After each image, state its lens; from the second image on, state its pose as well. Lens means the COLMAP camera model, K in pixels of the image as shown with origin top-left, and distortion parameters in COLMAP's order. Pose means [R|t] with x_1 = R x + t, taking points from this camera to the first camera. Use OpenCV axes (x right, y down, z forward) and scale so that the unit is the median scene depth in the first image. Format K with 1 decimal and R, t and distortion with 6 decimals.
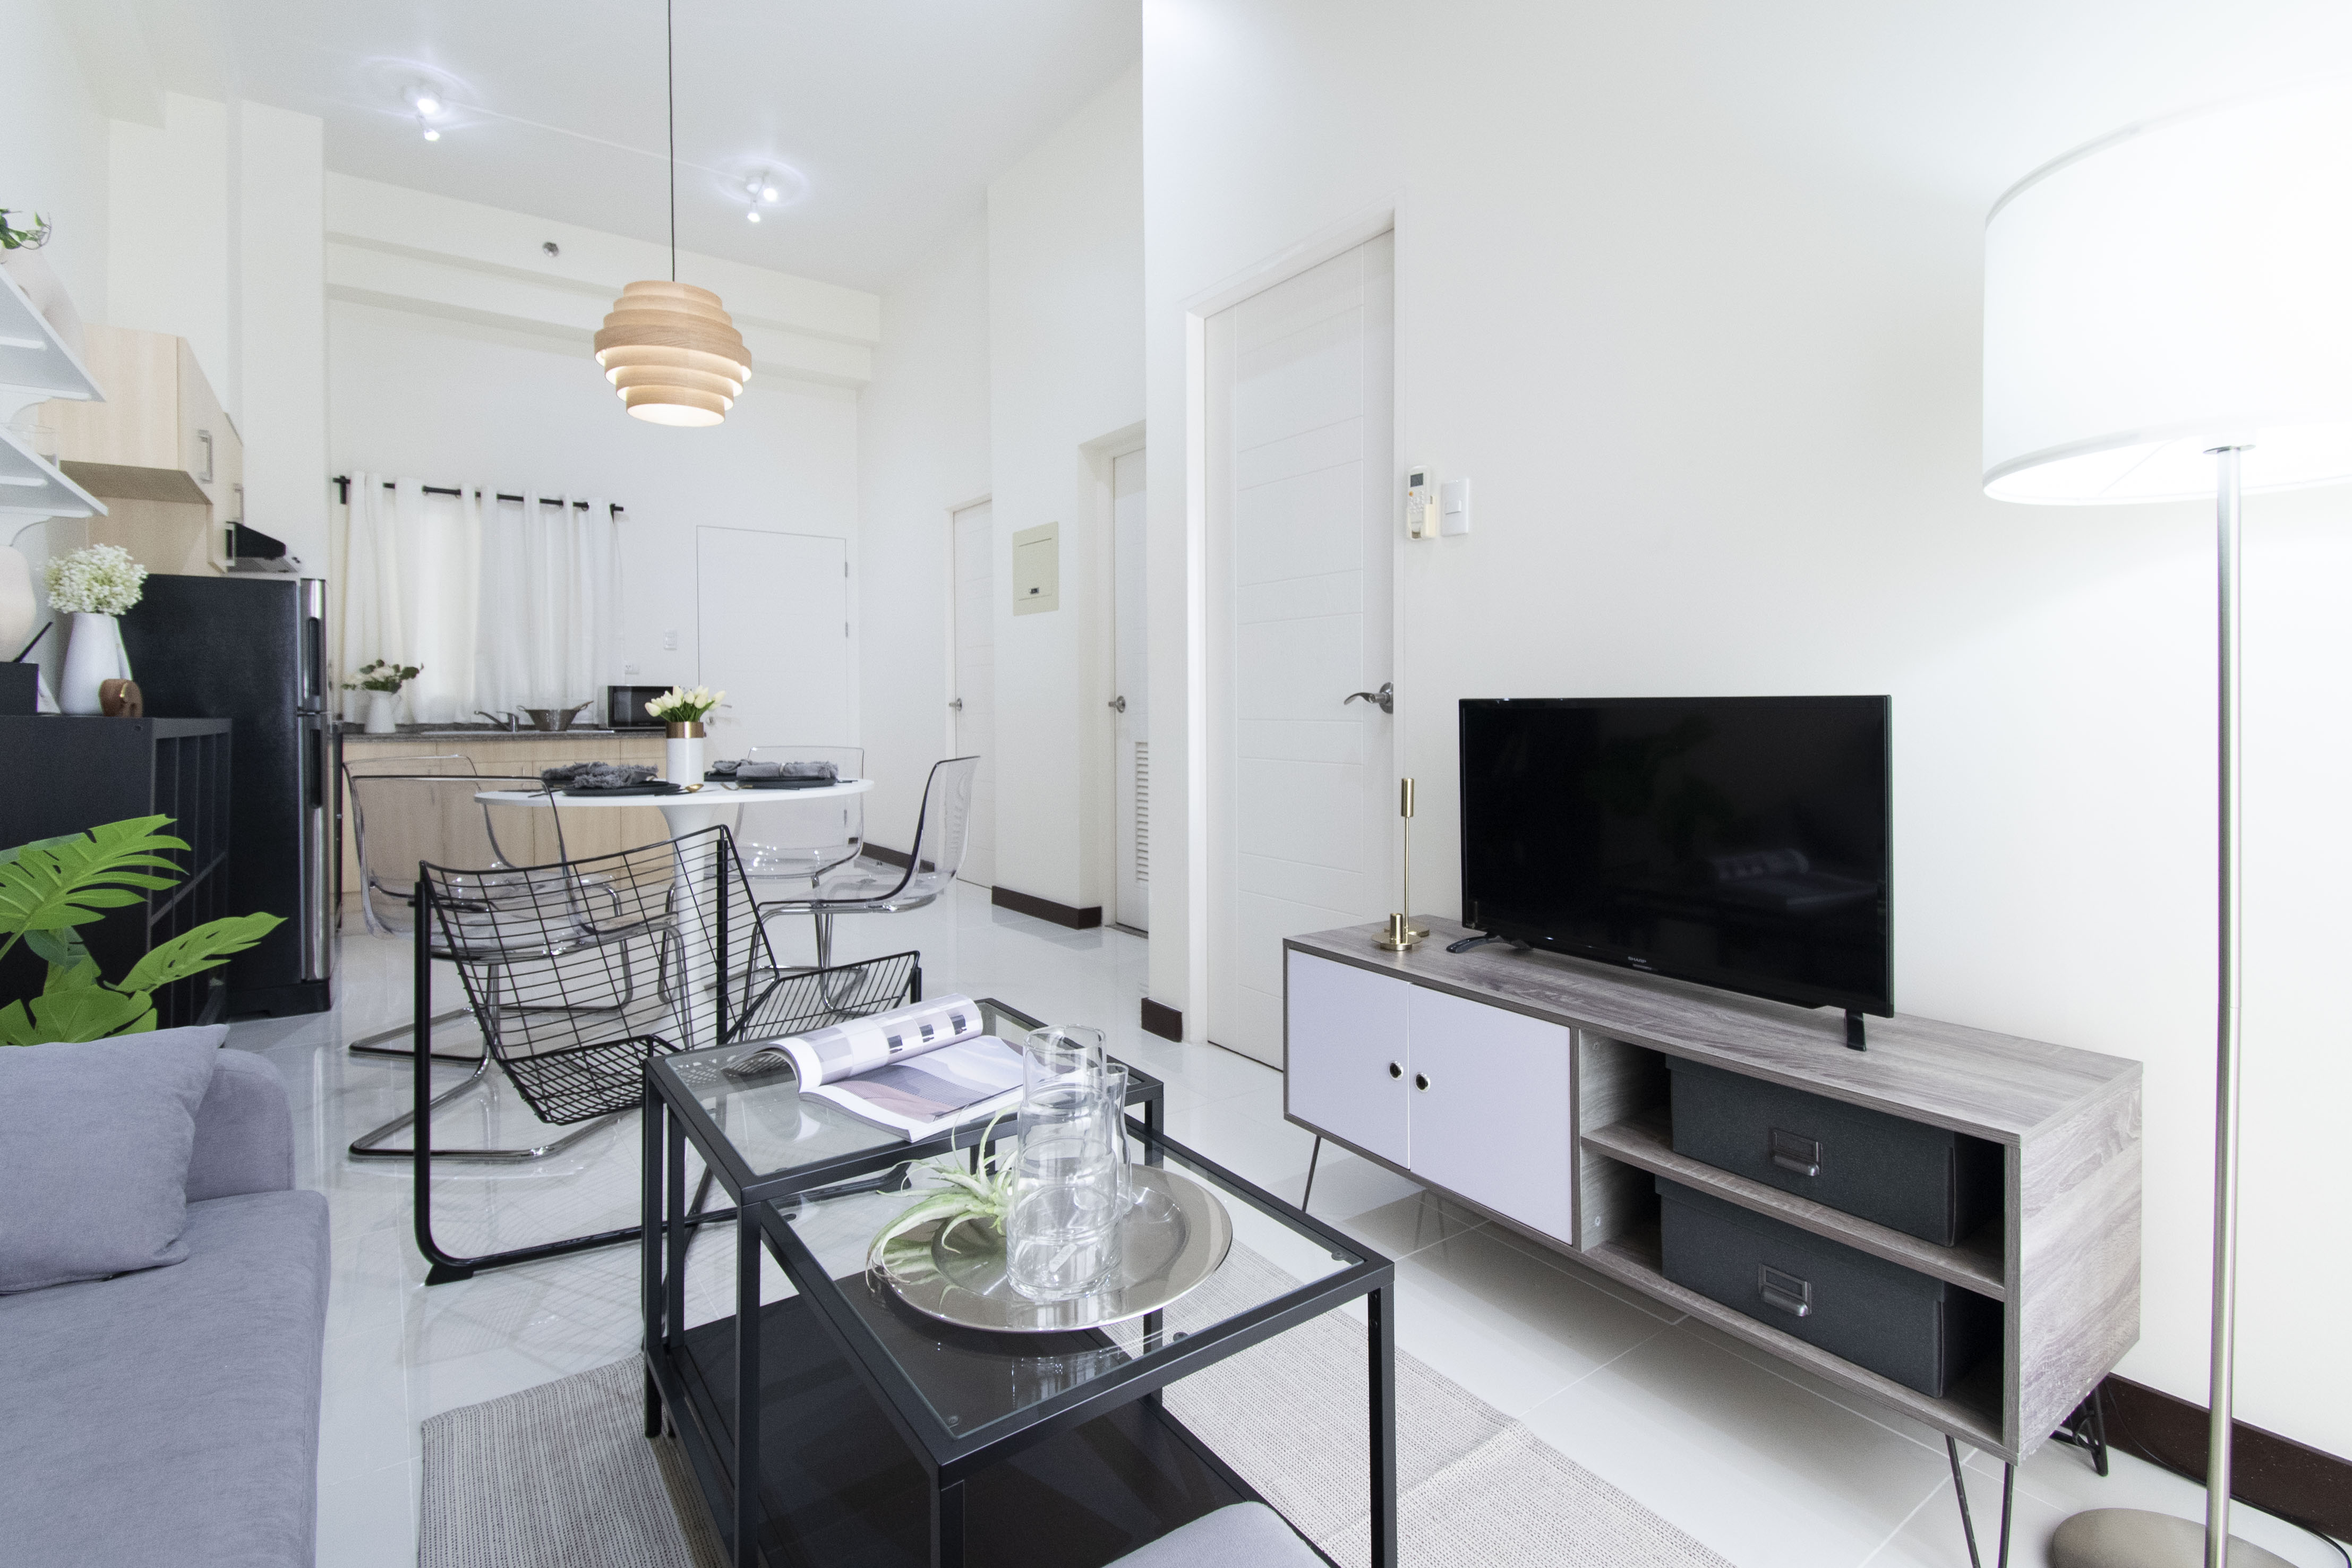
lens RADIAL K [[1113.2, 0, 1182.5], [0, 1113.2, 709.2], [0, 0, 1]] dist [0.017866, 0.000097]
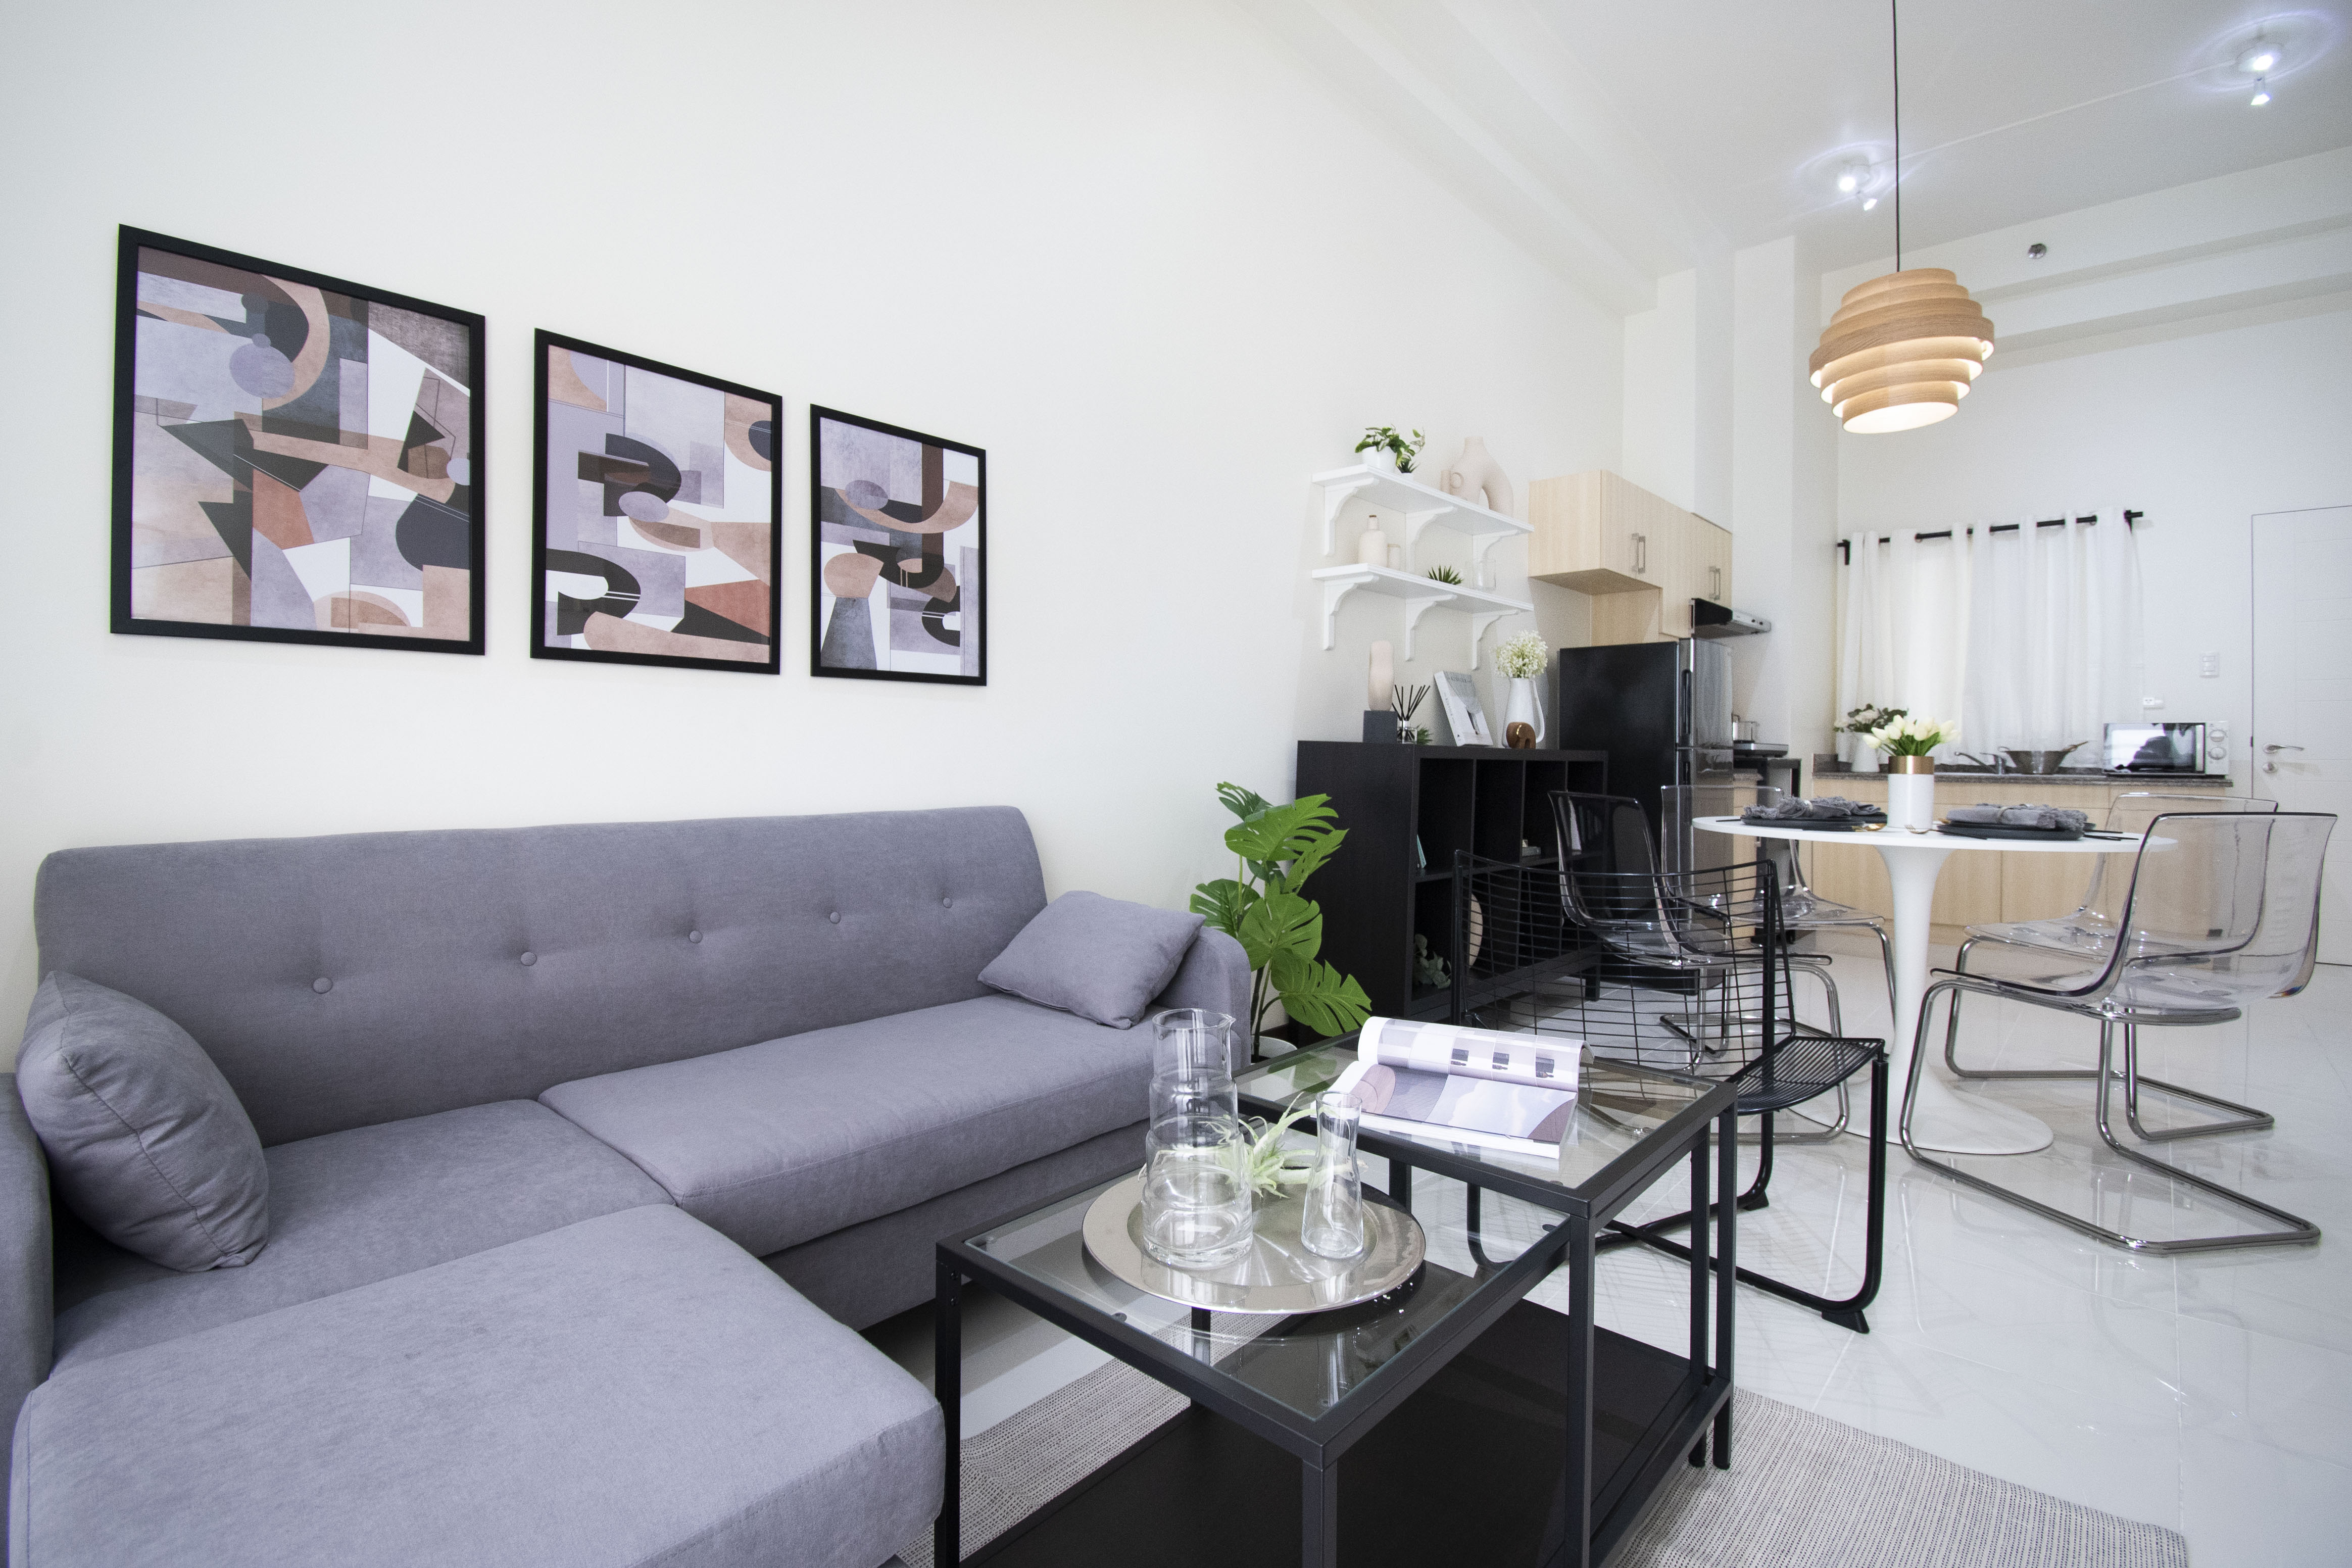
lens RADIAL K [[1082.2, 0, 1180.6], [0, 1082.2, 752.5], [0, 0, 1]] dist [0.003479, -0.016853]
pose [[0.193386, 0.002640, -0.981119, 0.167388], [-0.010014, 0.999950, 0.000717, 0.007986], [0.981072, 0.009686, 0.193403, 0.148450]]
